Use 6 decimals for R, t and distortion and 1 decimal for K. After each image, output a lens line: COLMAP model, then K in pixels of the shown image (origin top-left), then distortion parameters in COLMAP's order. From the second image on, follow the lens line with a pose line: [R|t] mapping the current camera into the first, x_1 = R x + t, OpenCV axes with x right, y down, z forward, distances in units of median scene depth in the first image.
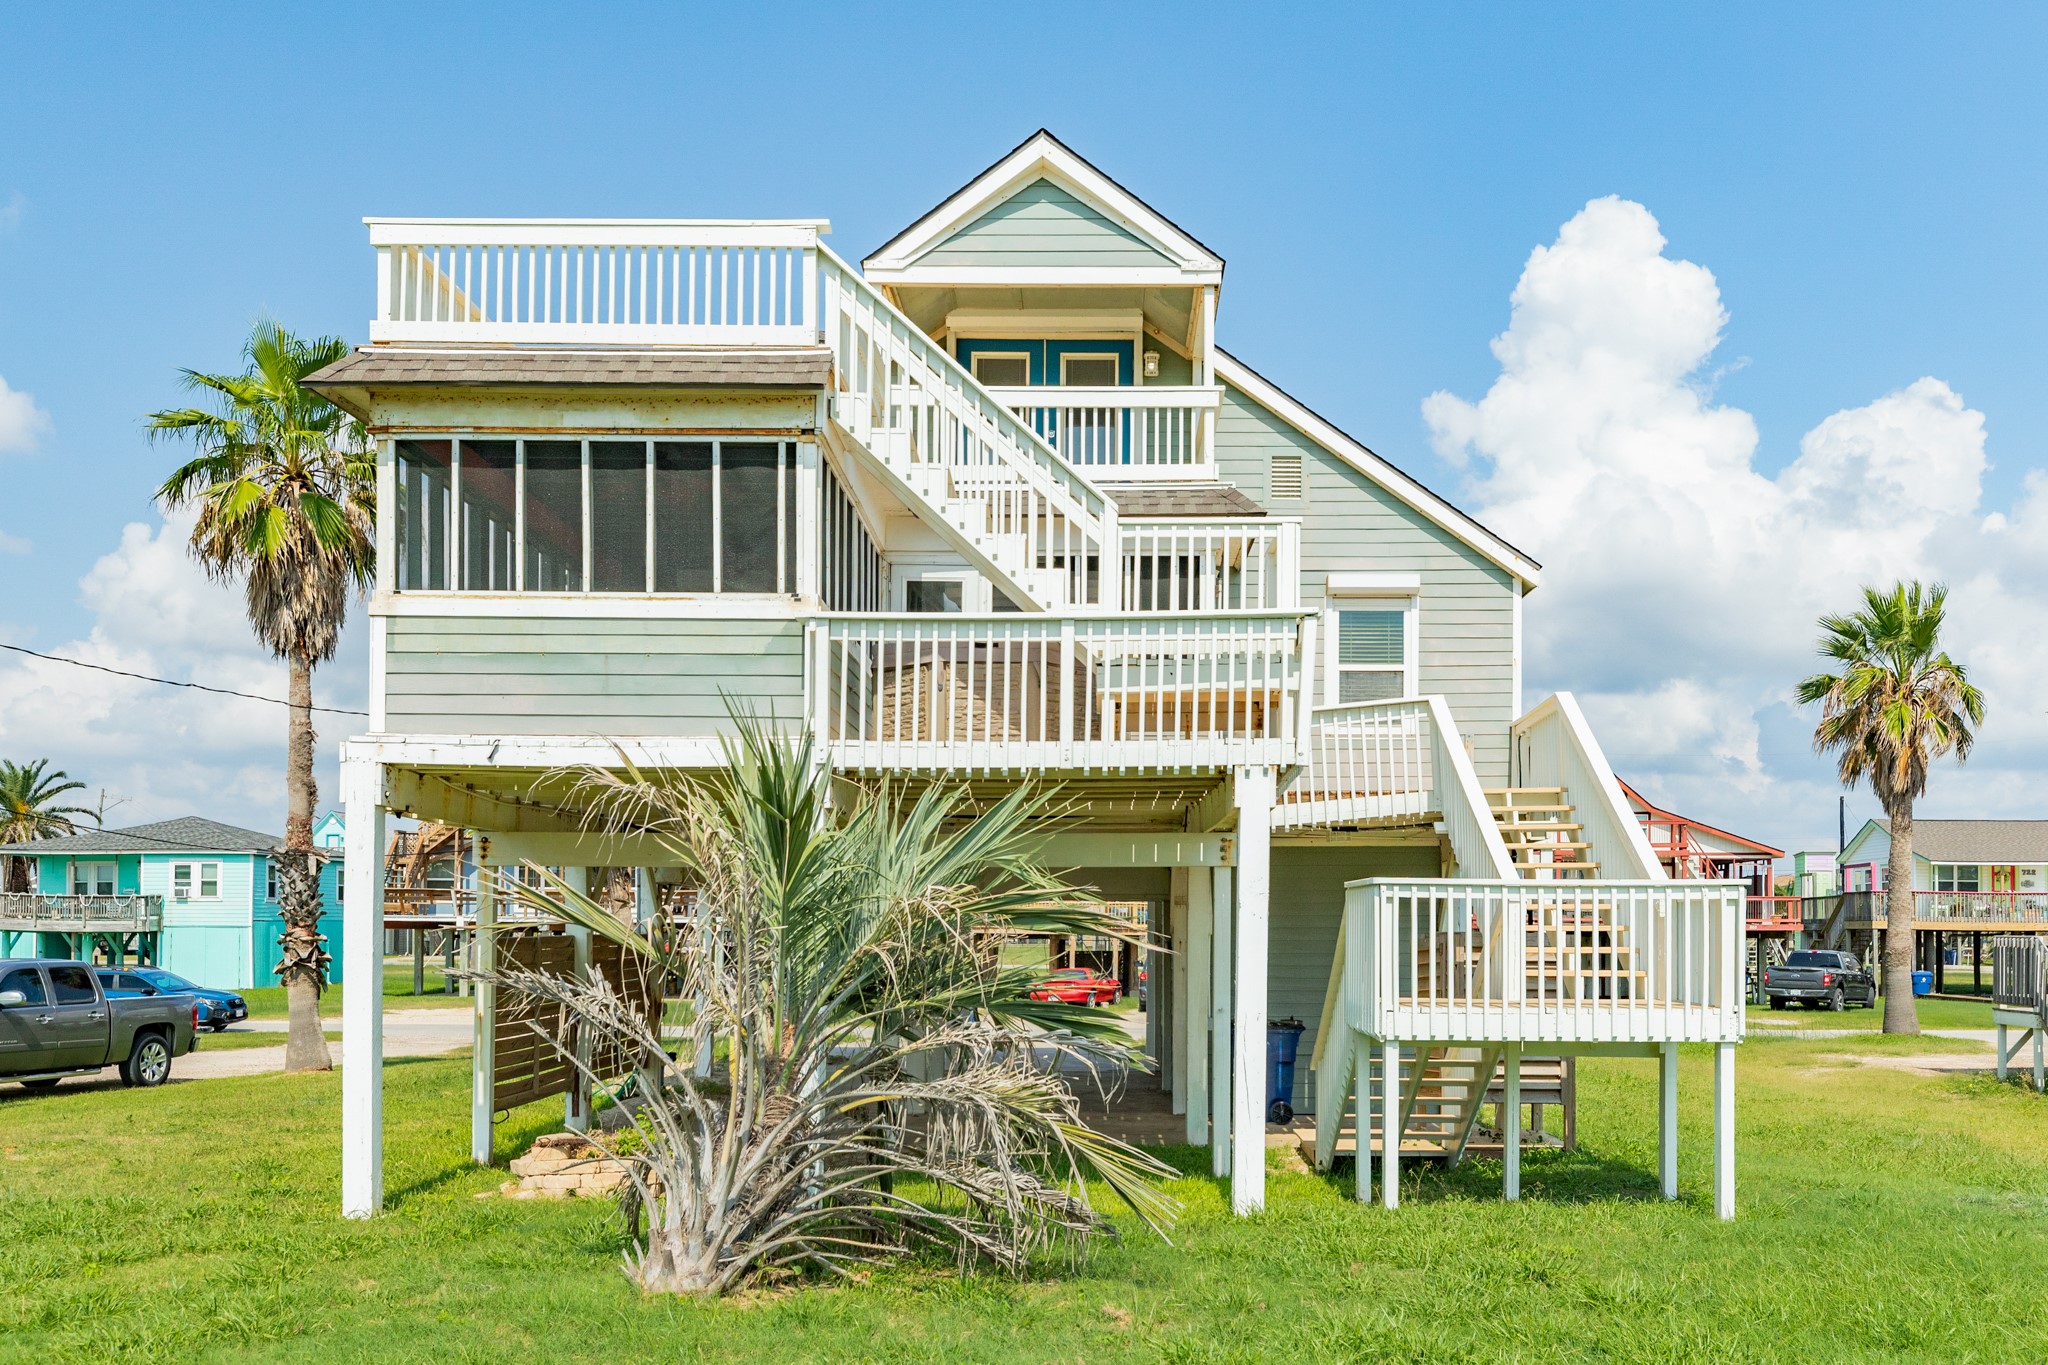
lens RADIAL K [[1654.1, 0, 1018.7], [0, 1654.1, 684.7], [0, 0, 1]] dist [0.000082, -0.001823]
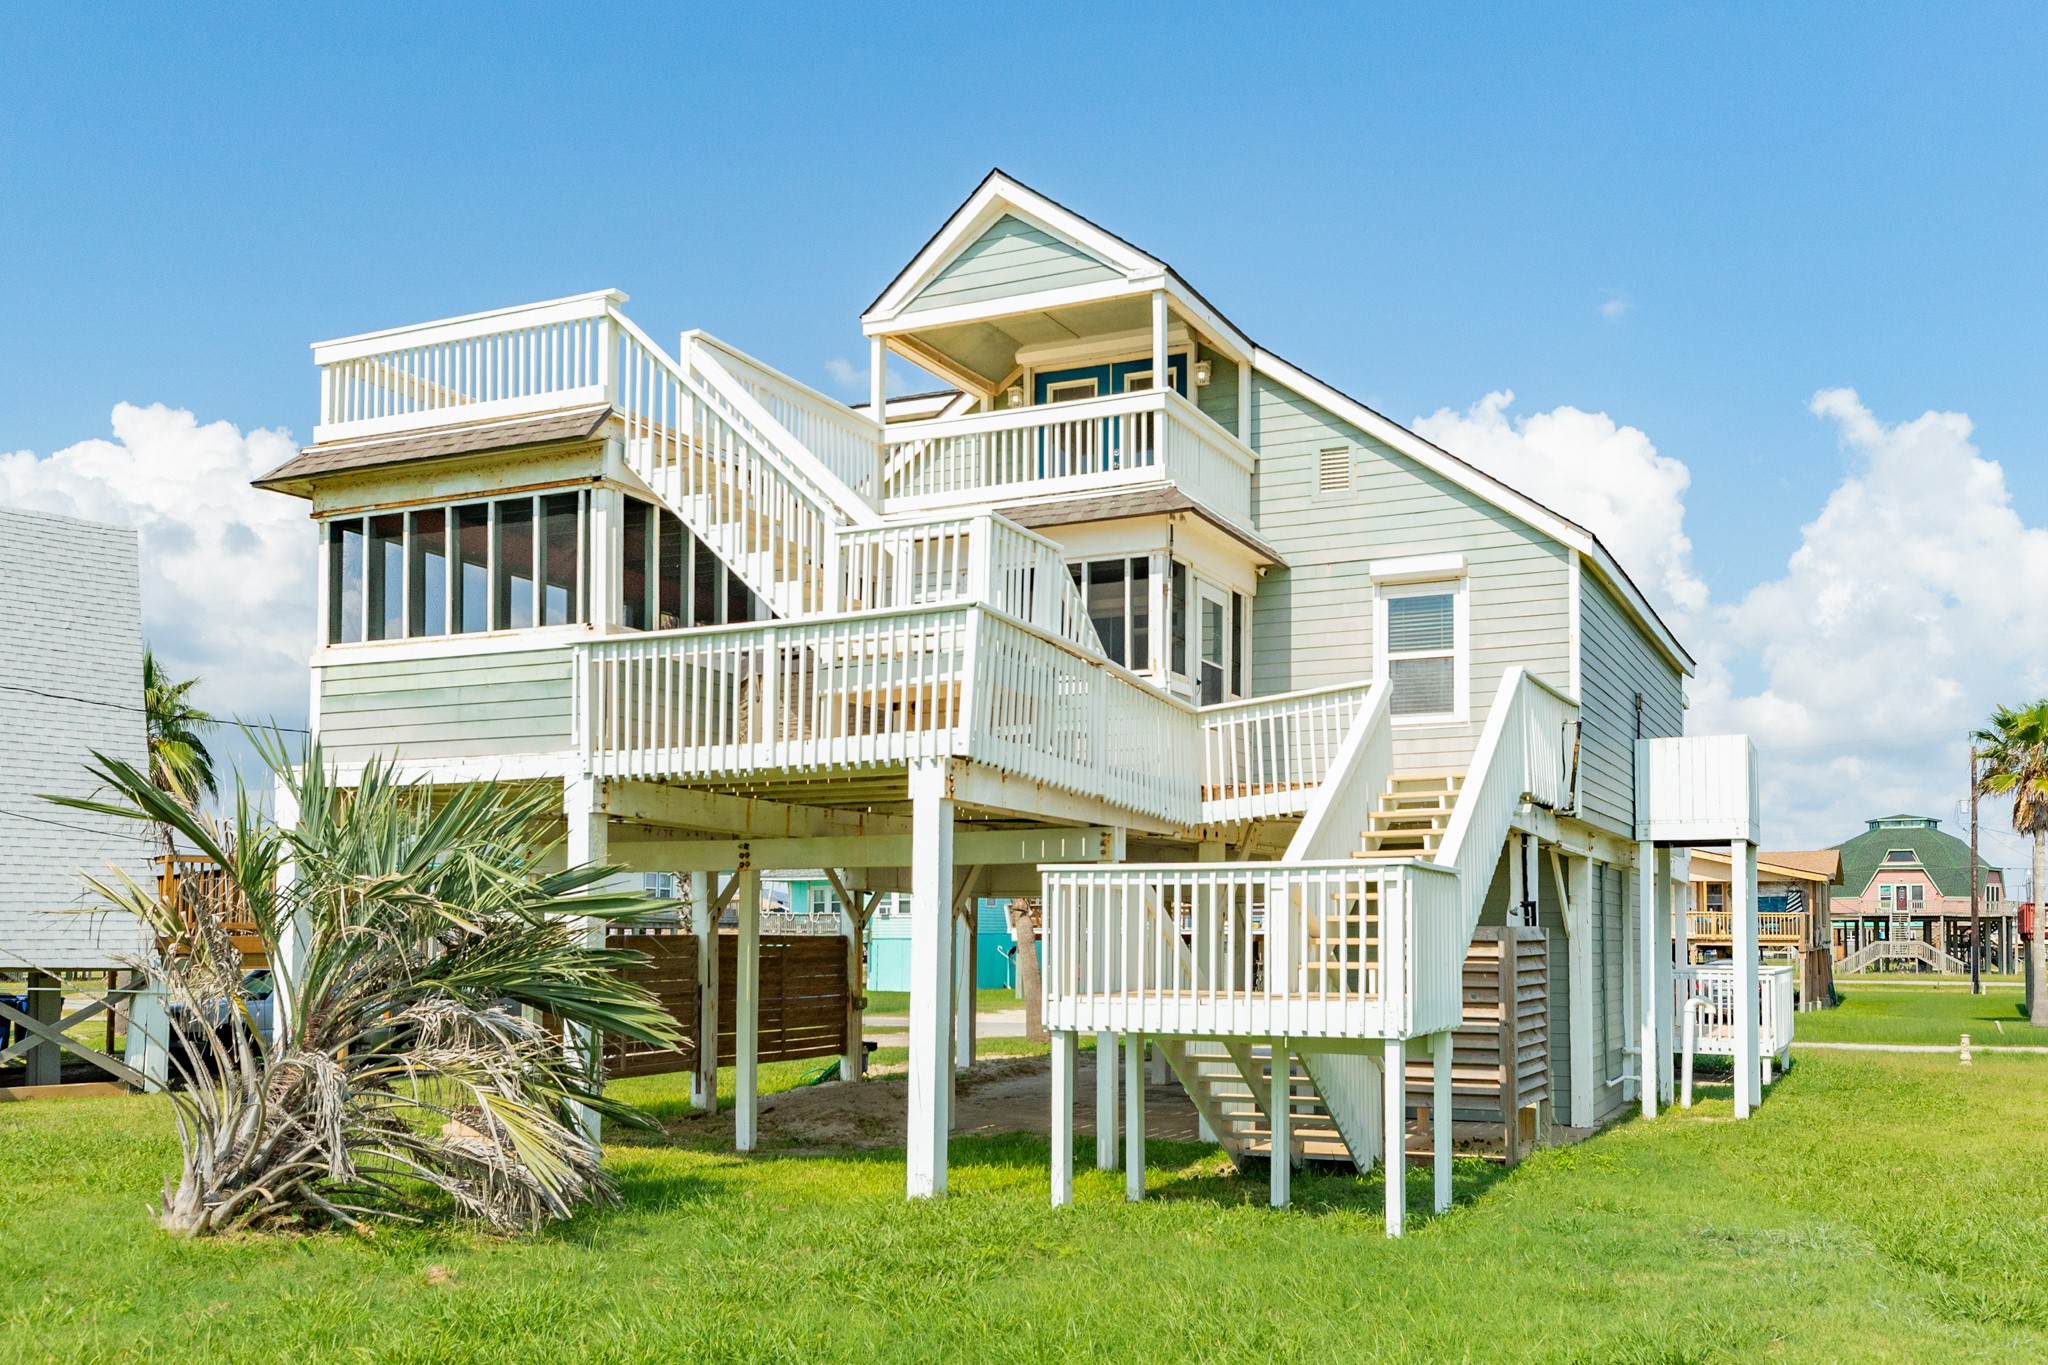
lens RADIAL K [[1526.4, 0, 1029.5], [0, 1526.4, 682.5], [0, 0, 1]] dist [0.009508, 0.005618]
pose [[0.933845, -0.061729, -0.352312, 0.467396], [0.054556, 0.998052, -0.030261, 0.030482], [0.353494, 0.009038, 0.935393, 0.124715]]
